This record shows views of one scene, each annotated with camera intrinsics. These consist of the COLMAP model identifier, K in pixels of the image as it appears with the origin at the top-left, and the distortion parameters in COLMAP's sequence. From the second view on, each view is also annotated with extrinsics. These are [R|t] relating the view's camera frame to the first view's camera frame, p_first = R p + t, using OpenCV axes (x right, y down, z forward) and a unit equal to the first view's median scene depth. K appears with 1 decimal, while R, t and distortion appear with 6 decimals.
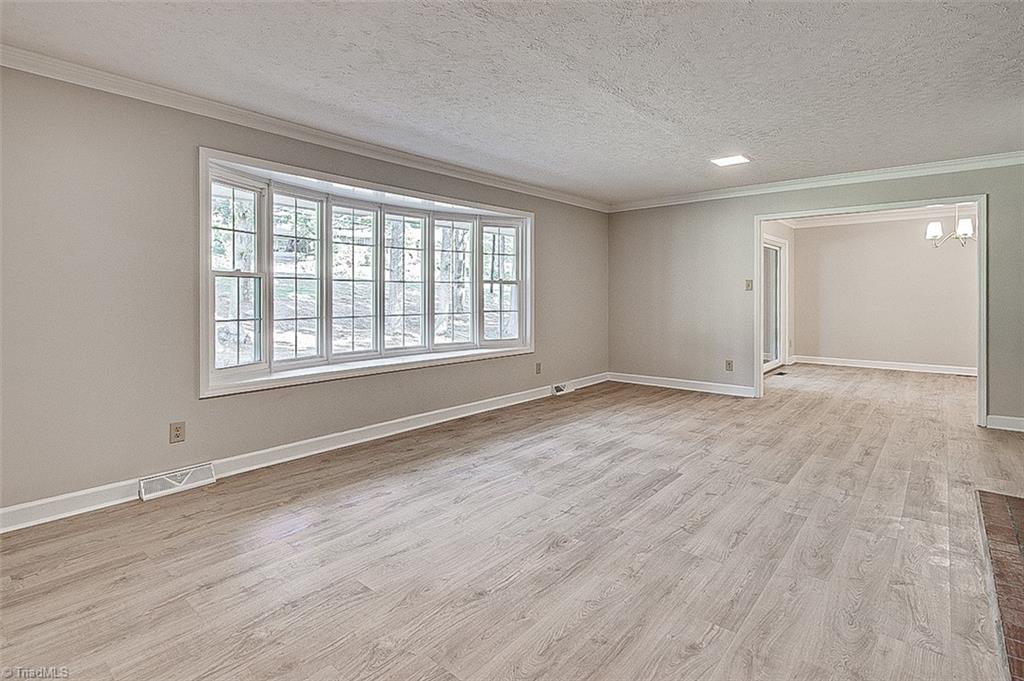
lens RADIAL K [[503.9, 0, 510.6], [0, 503.9, 291.4], [0, 0, 1]] dist [-0.000222, -0.000035]
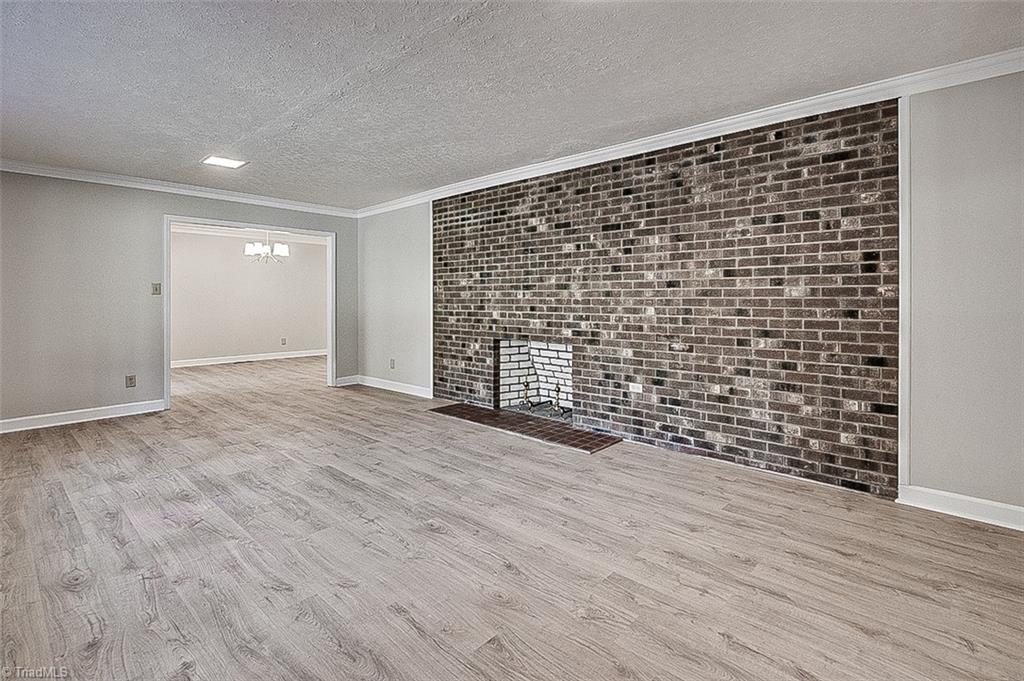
lens RADIAL K [[487.4, 0, 509.4], [0, 487.4, 299.0], [0, 0, 1]] dist [-0.003544, 0.000176]
pose [[0.035723, 0.001471, 0.999361, -0.707457], [-0.006808, 0.999976, -0.001229, 0.005038], [-0.999339, -0.006759, 0.035732, 0.598816]]
